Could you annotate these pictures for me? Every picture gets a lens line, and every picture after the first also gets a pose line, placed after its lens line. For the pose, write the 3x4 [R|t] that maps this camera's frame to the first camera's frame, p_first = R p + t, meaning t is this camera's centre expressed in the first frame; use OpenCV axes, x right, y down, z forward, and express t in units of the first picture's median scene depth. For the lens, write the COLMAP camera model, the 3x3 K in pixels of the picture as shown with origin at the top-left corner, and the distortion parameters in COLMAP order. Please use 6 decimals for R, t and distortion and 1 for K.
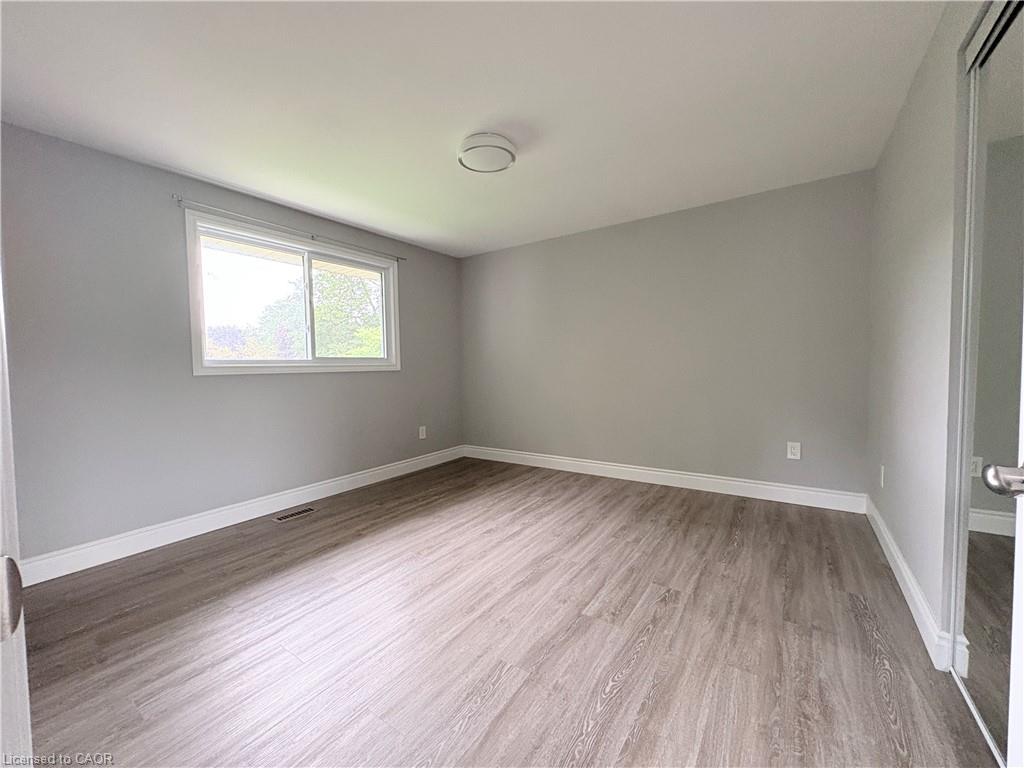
lens RADIAL K [[407.8, 0, 512.0], [0, 407.8, 384.0], [0, 0, 1]] dist [0.001214, -0.000021]
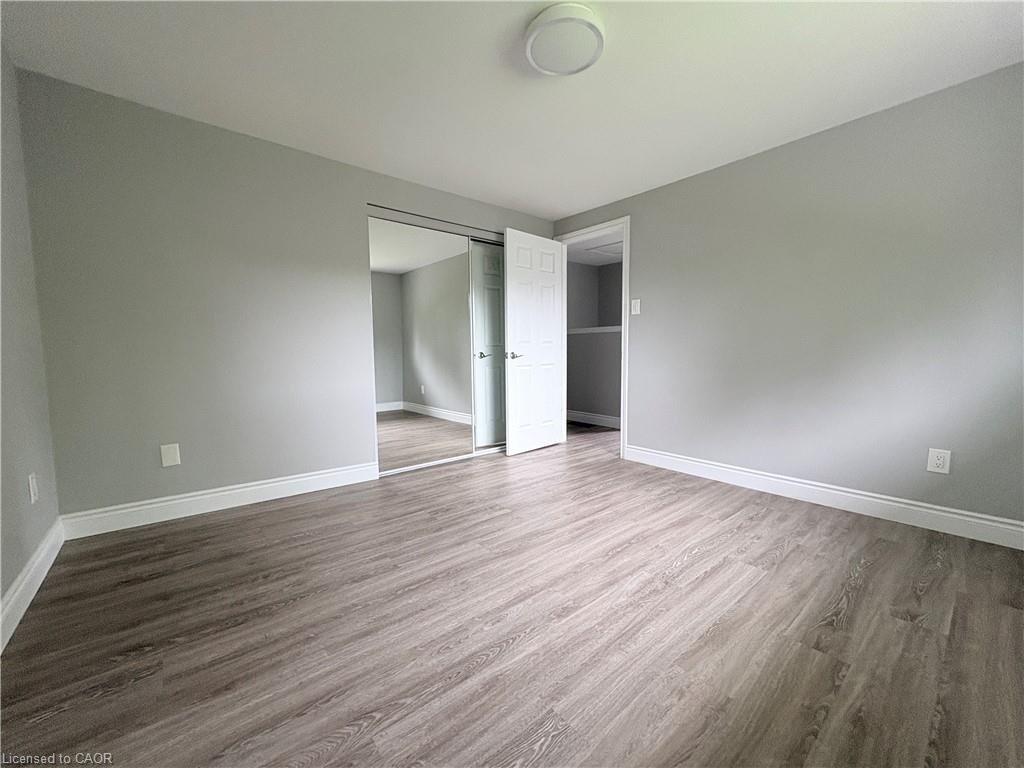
lens RADIAL K [[407.8, 0, 512.0], [0, 407.8, 384.0], [0, 0, 1]] dist [0.001214, -0.000021]
pose [[-0.962745, 0.003680, 0.270384, -0.160492], [0.037776, 0.991933, 0.121004, -0.035166], [-0.267758, 0.126710, -0.955118, 1.724577]]
